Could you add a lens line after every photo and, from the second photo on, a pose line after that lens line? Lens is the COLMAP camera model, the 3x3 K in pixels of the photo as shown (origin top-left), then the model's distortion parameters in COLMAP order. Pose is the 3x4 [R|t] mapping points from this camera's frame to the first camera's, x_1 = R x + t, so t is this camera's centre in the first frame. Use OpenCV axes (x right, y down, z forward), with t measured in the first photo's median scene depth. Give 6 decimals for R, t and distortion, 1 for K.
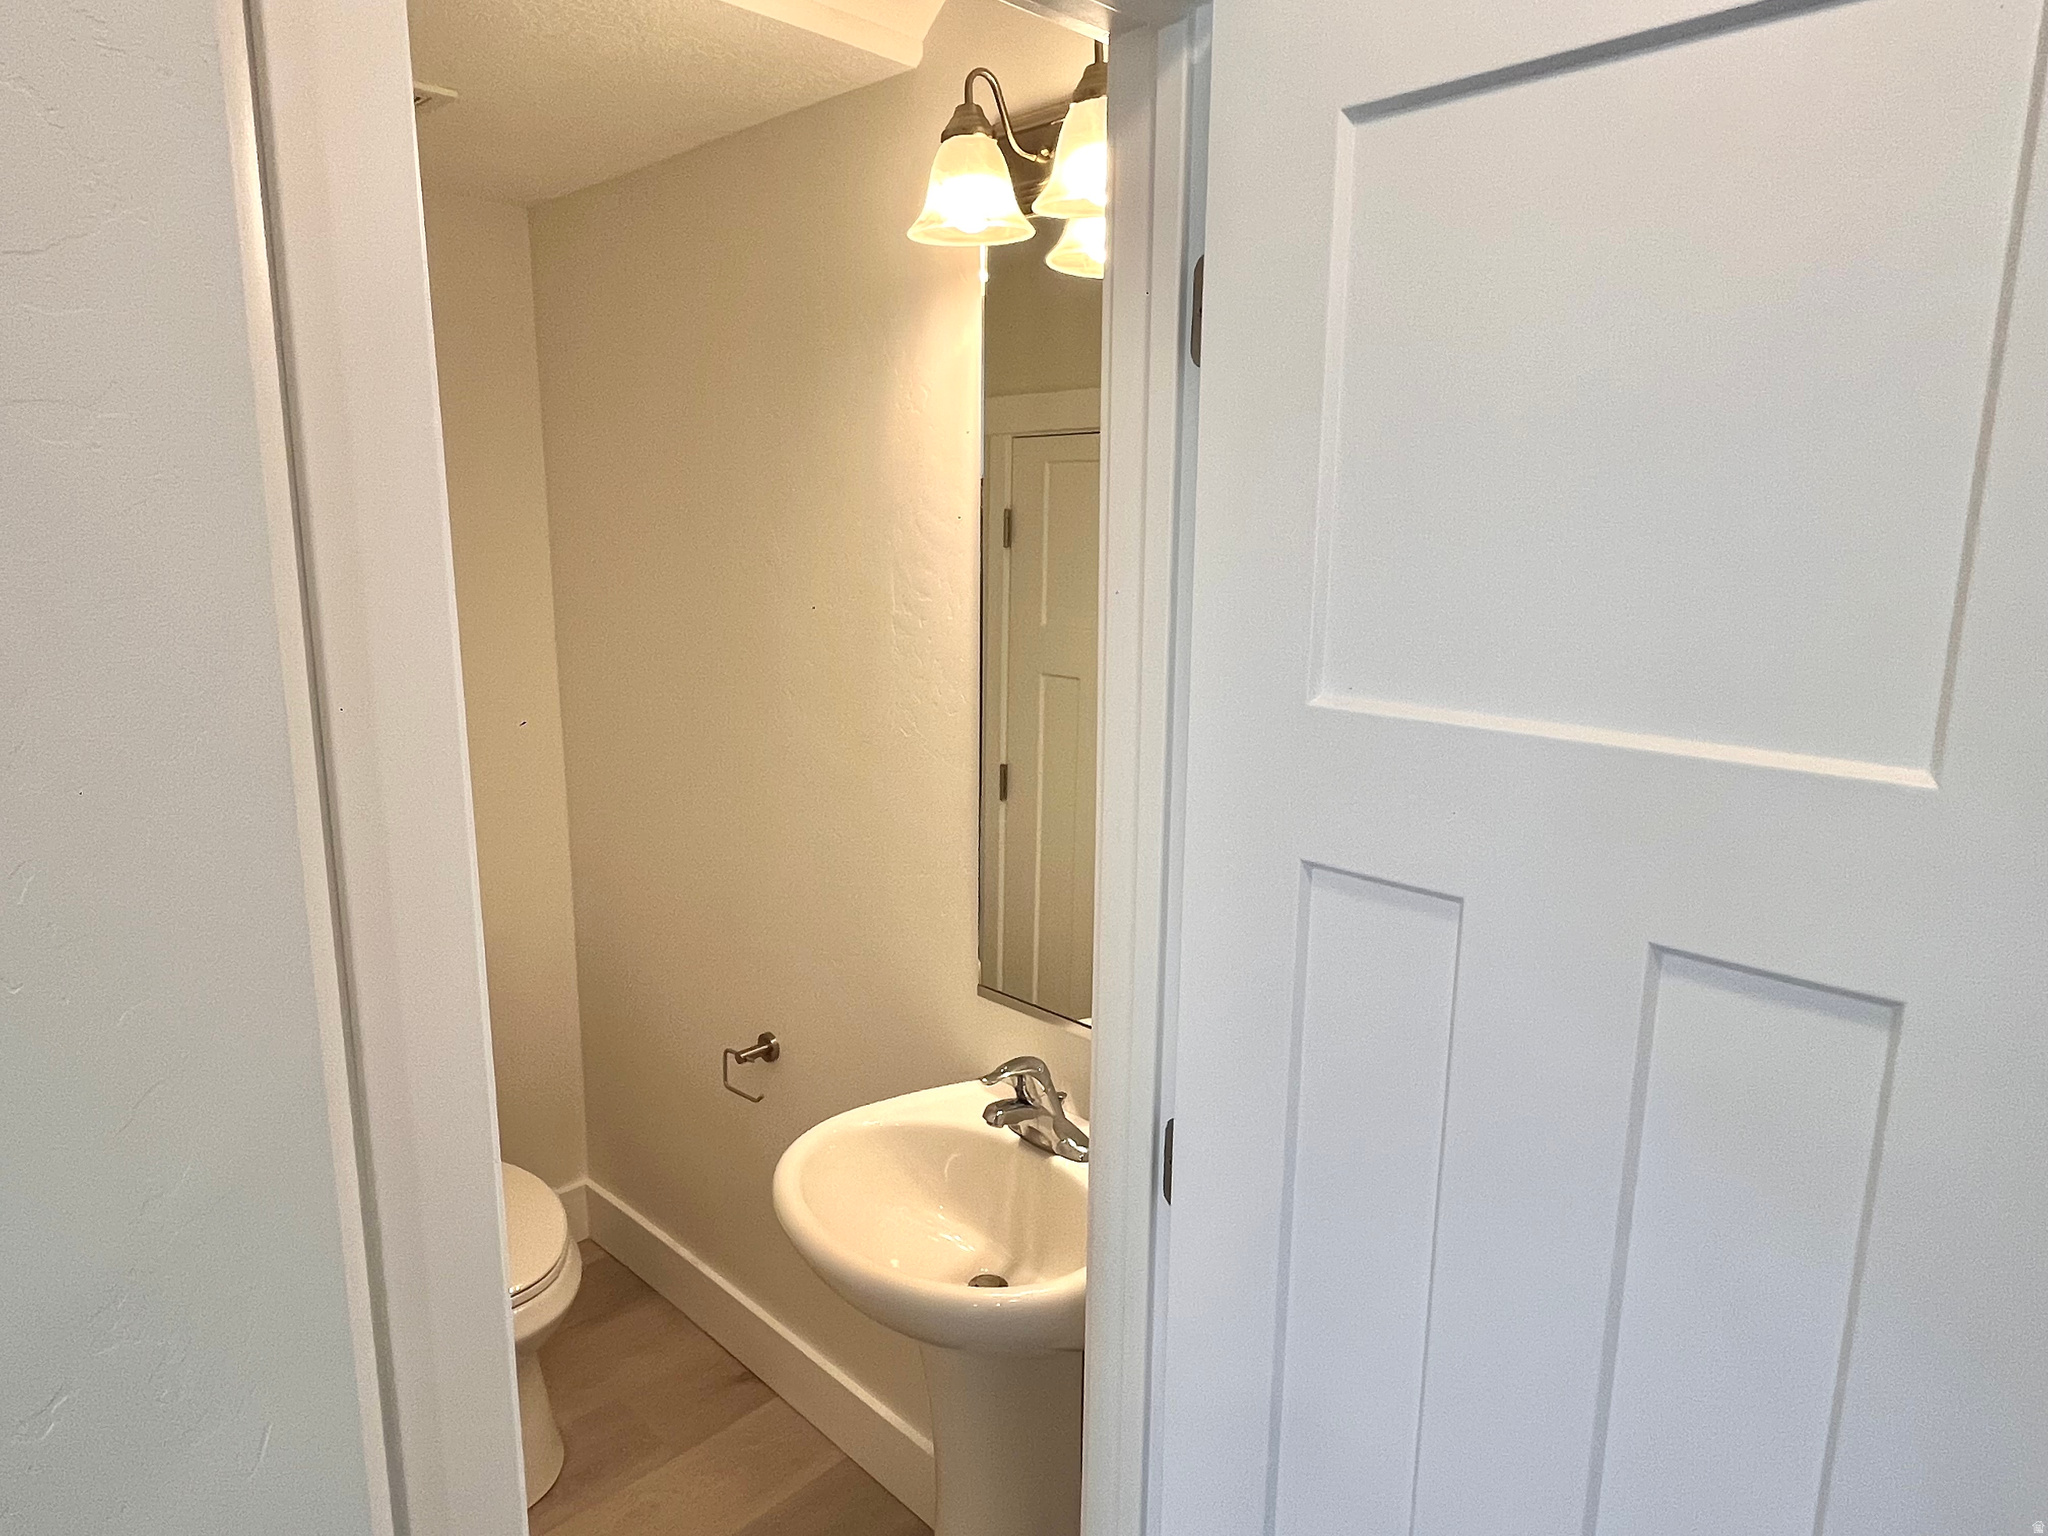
lens RADIAL K [[1242.6, 0, 1009.6], [0, 1242.6, 752.0], [0, 0, 1]] dist [-0.000713, -0.000652]
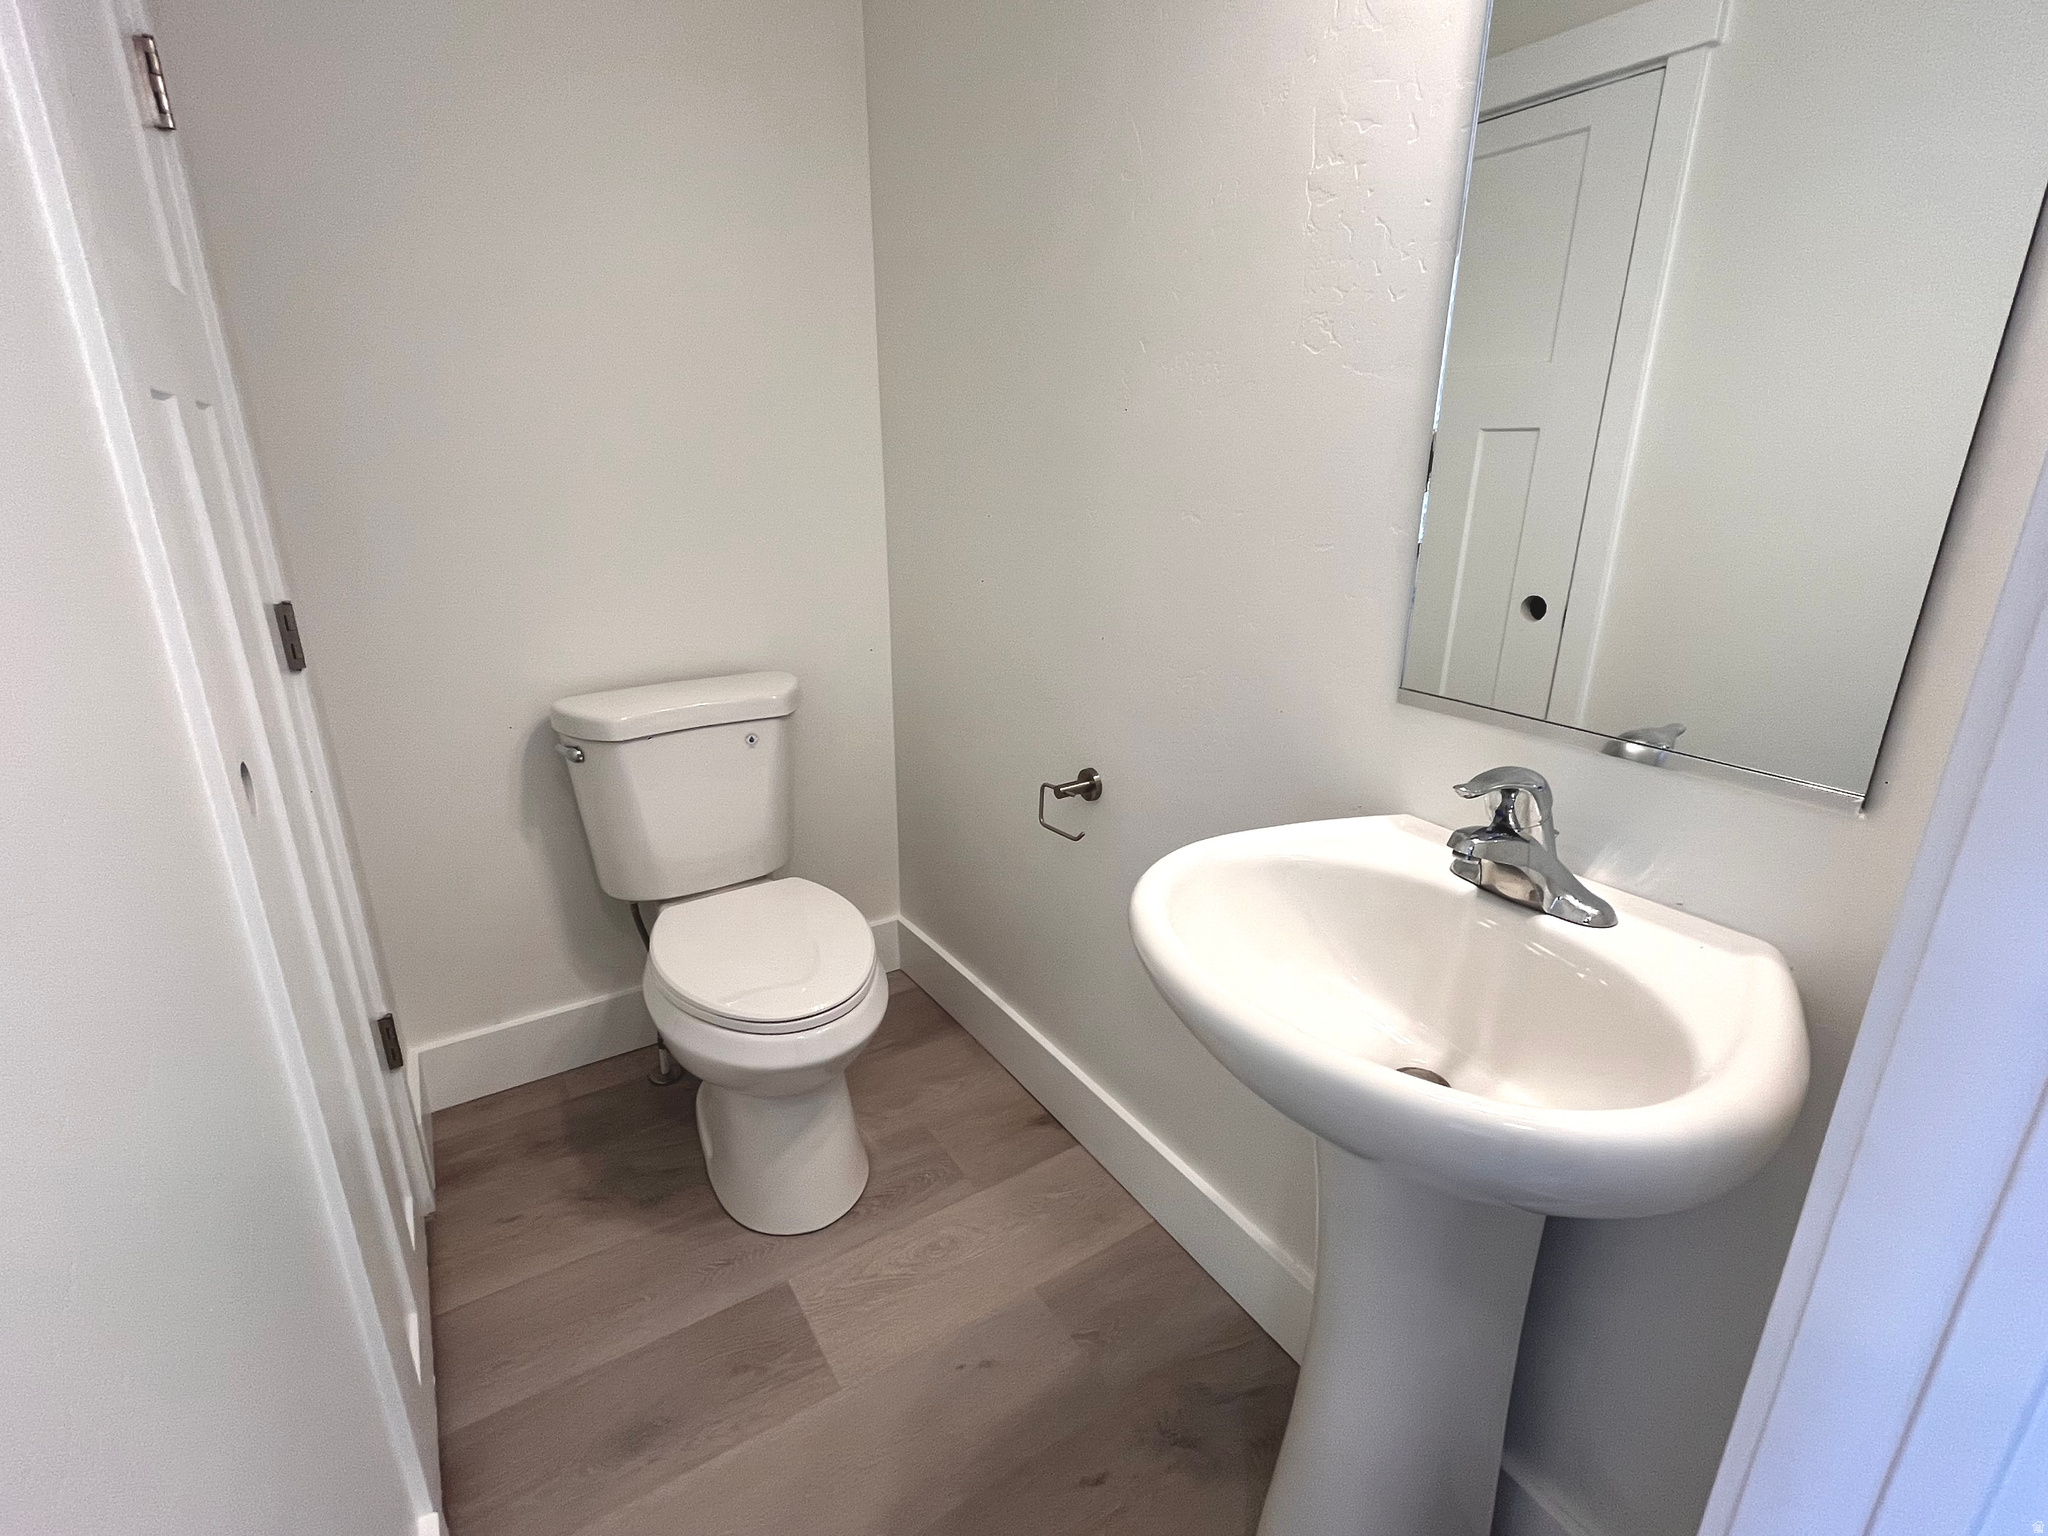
lens RADIAL K [[931.5, 0, 1024.0], [0, 931.5, 768.0], [0, 0, 1]] dist [0.000681, 0.000060]
pose [[0.977078, 0.065820, -0.202450, -0.106370], [-0.039384, 0.990474, 0.131945, 0.140857], [0.209206, -0.120947, 0.970363, 0.339166]]
